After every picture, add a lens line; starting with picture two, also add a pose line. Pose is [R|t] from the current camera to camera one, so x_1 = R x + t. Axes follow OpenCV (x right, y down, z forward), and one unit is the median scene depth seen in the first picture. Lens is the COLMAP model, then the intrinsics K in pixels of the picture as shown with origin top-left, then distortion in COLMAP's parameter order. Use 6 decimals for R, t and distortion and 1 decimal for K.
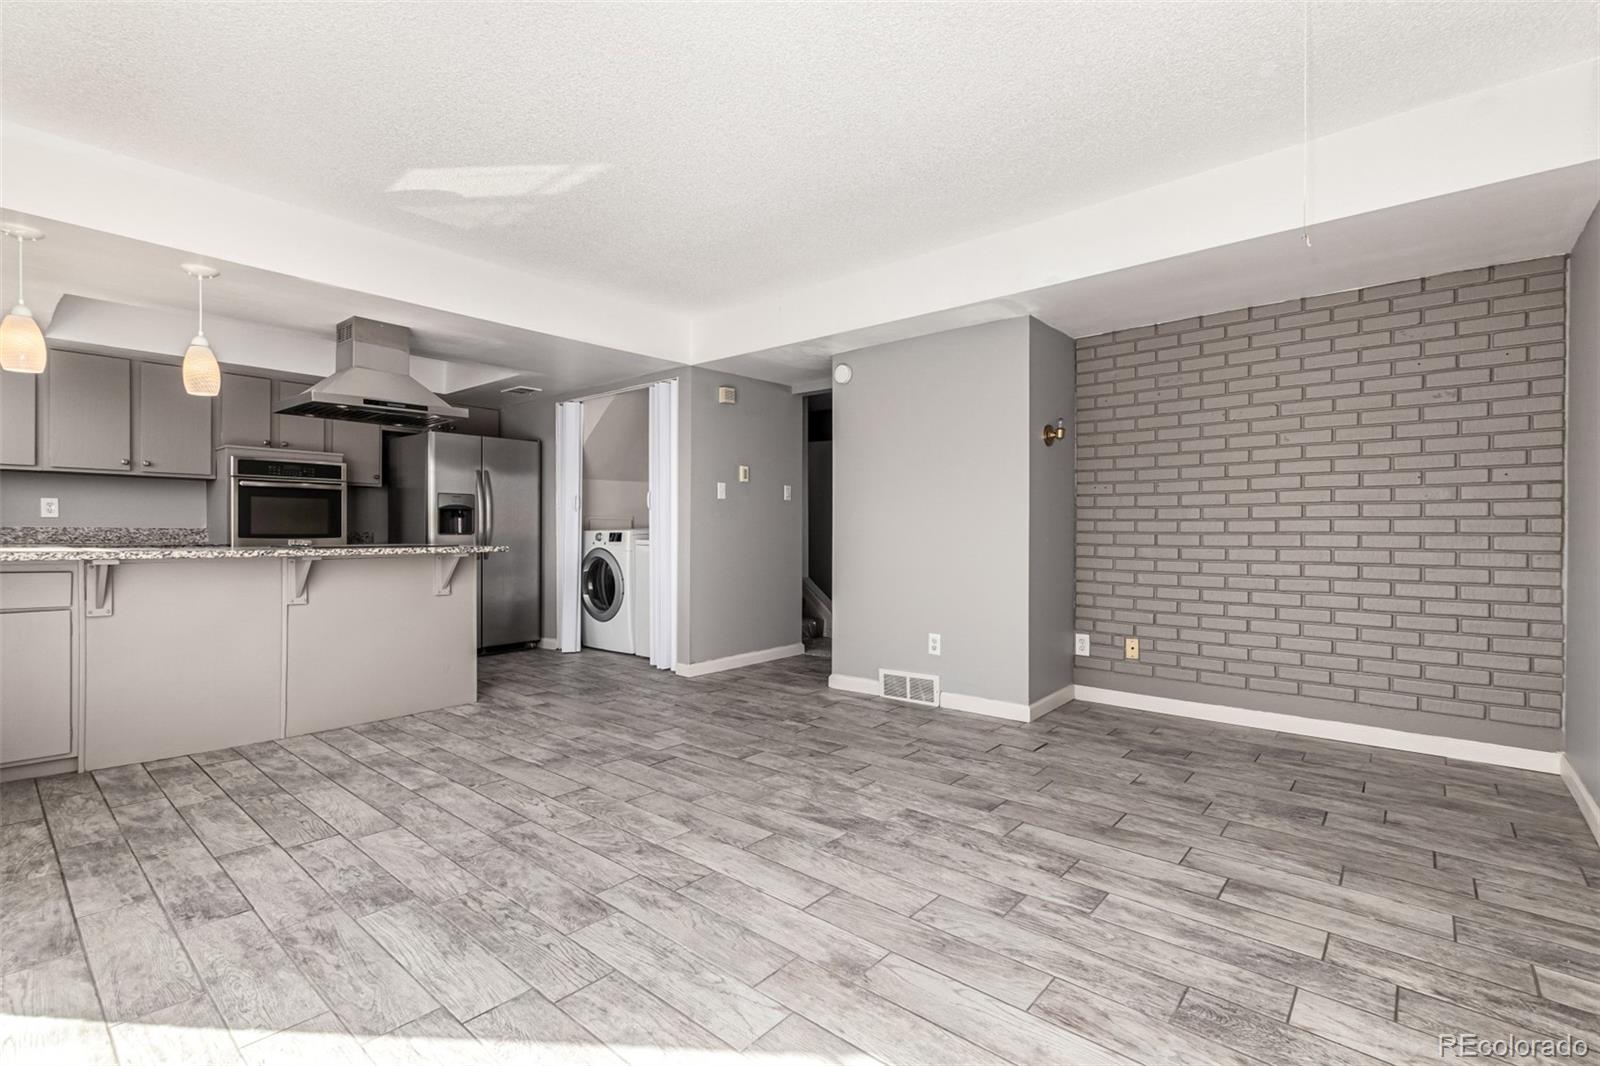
lens RADIAL K [[726.5, 0, 789.8], [0, 726.5, 533.5], [0, 0, 1]] dist [0.002585, -0.002116]
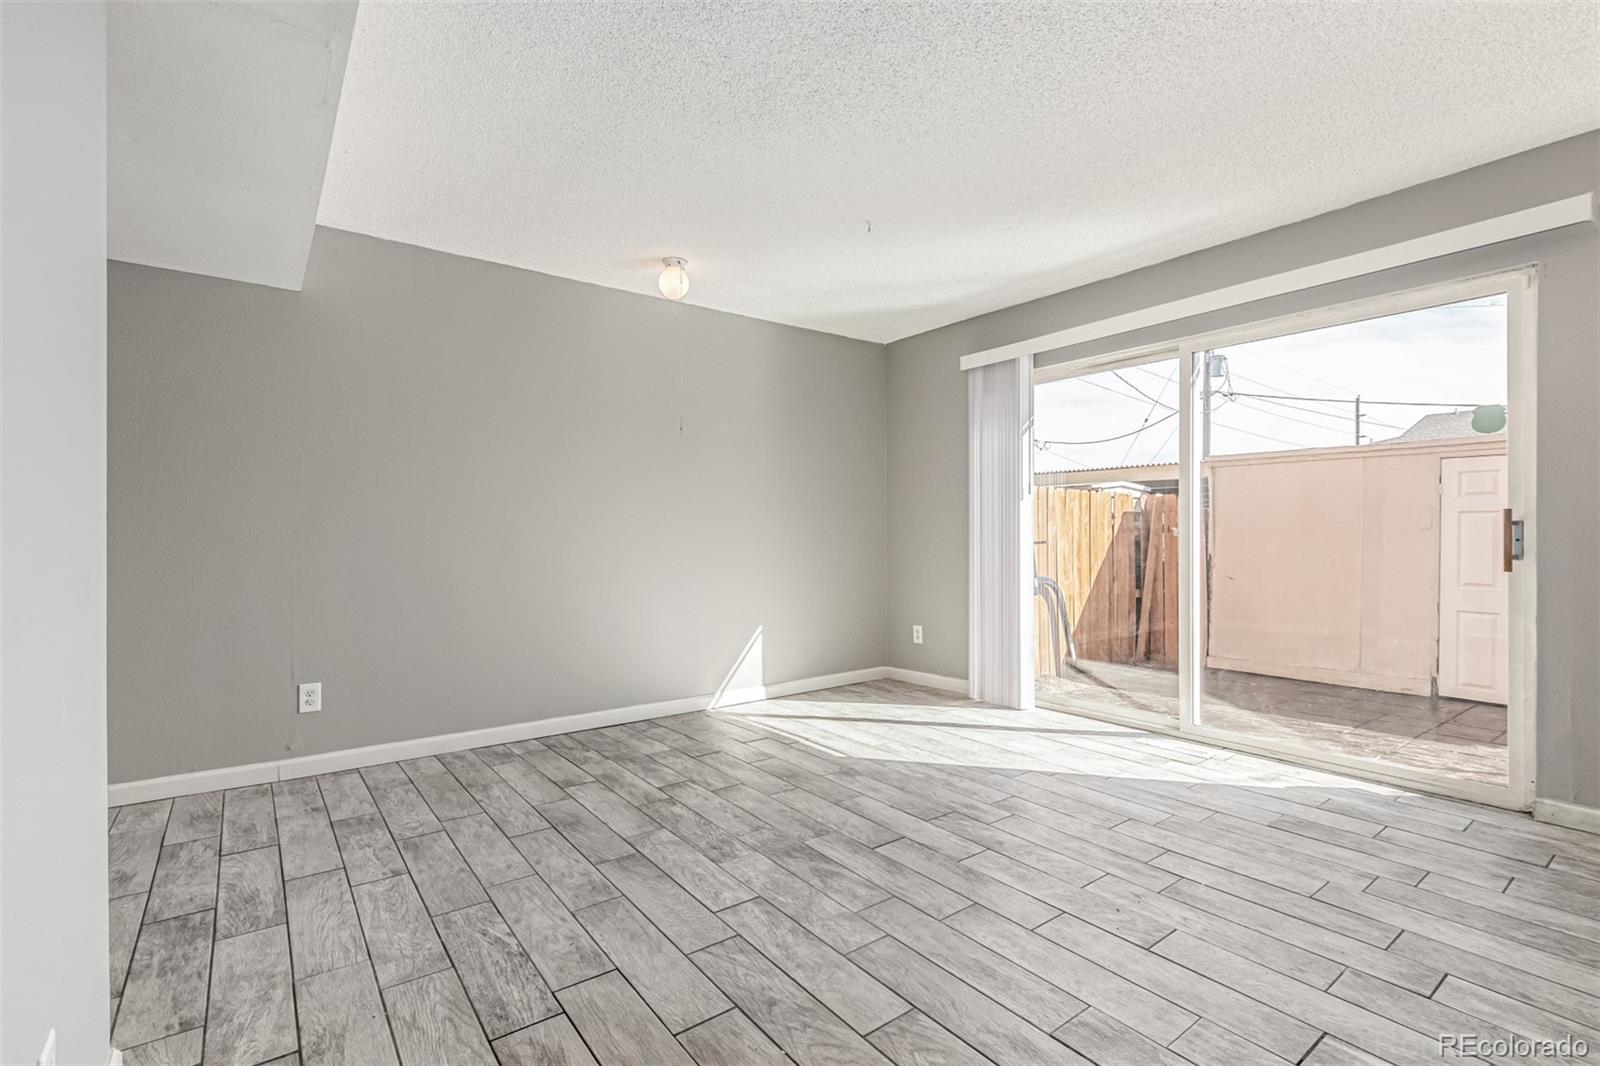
lens RADIAL K [[726.5, 0, 786.9], [0, 726.5, 533.6], [0, 0, 1]] dist [0.002585, -0.002116]
pose [[-0.976990, 0.000217, 0.213286, -0.091347], [0.001707, 0.999975, 0.006800, -0.025239], [-0.213279, 0.007008, -0.976966, 1.538264]]
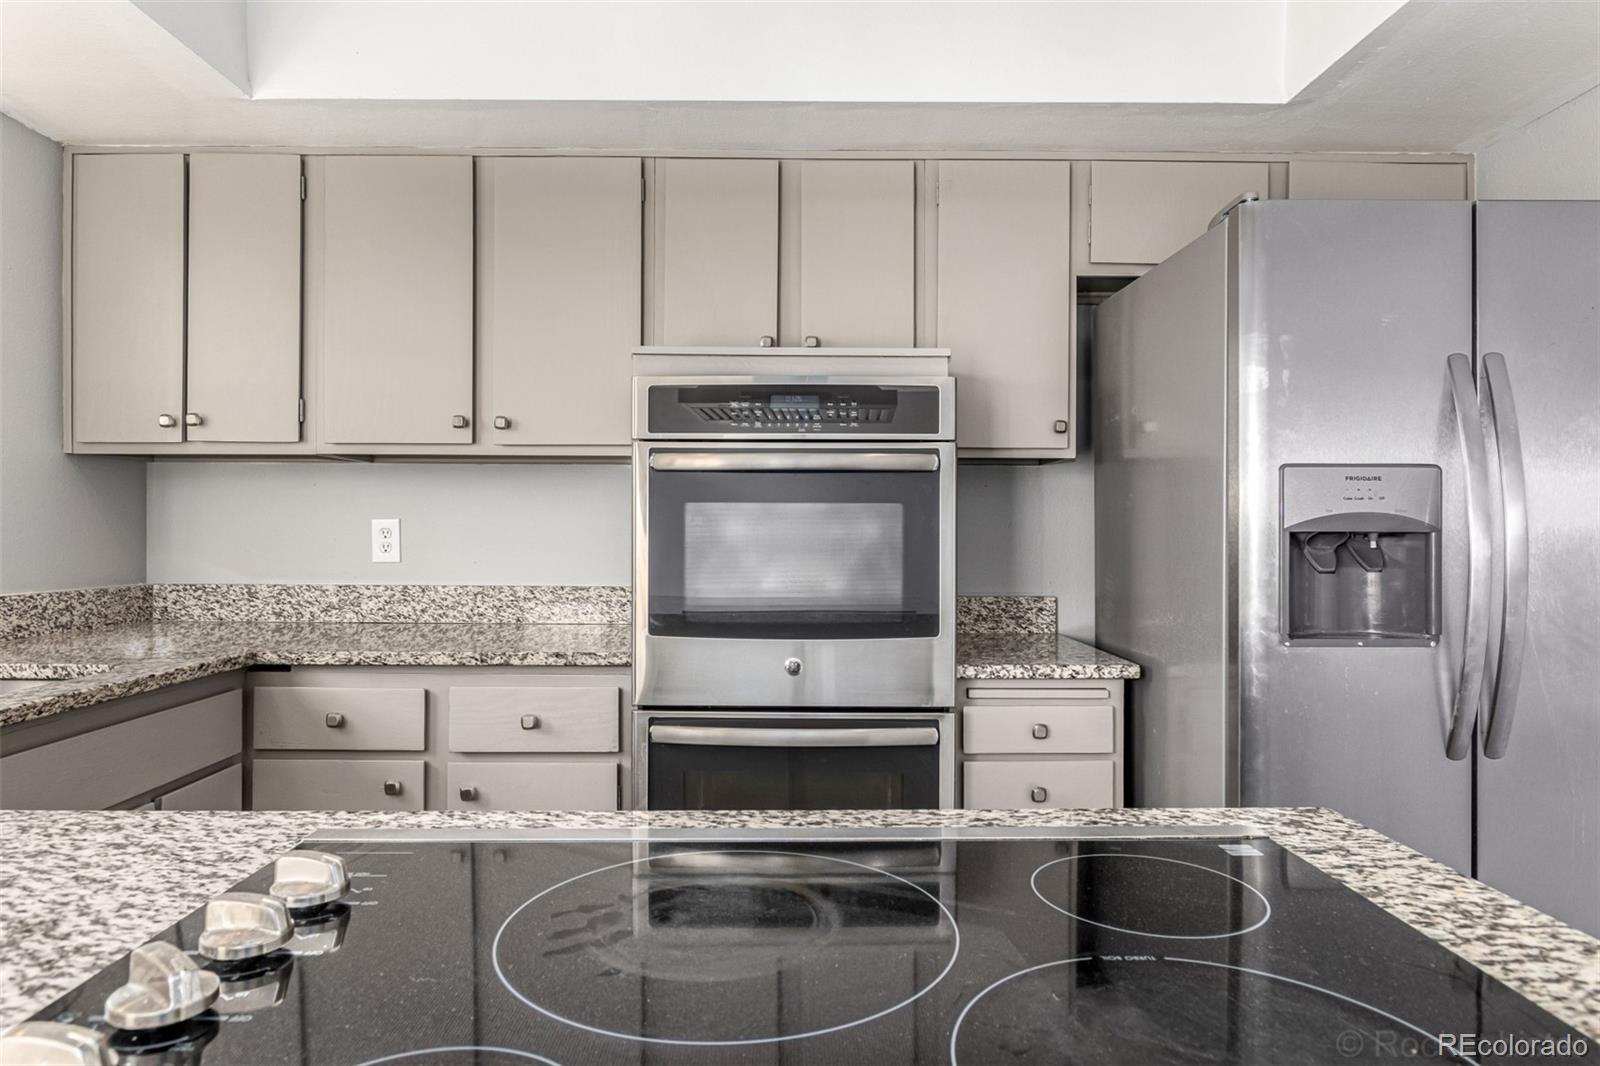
lens RADIAL K [[951.3, 0, 788.0], [0, 951.3, 529.4], [0, 0, 1]] dist [-0.009358, -0.000961]
pose [[0.666026, -0.004460, -0.745915, -0.632127], [-0.001192, 0.999974, -0.007044, -0.057030], [0.745927, 0.005581, 0.666004, 1.185069]]
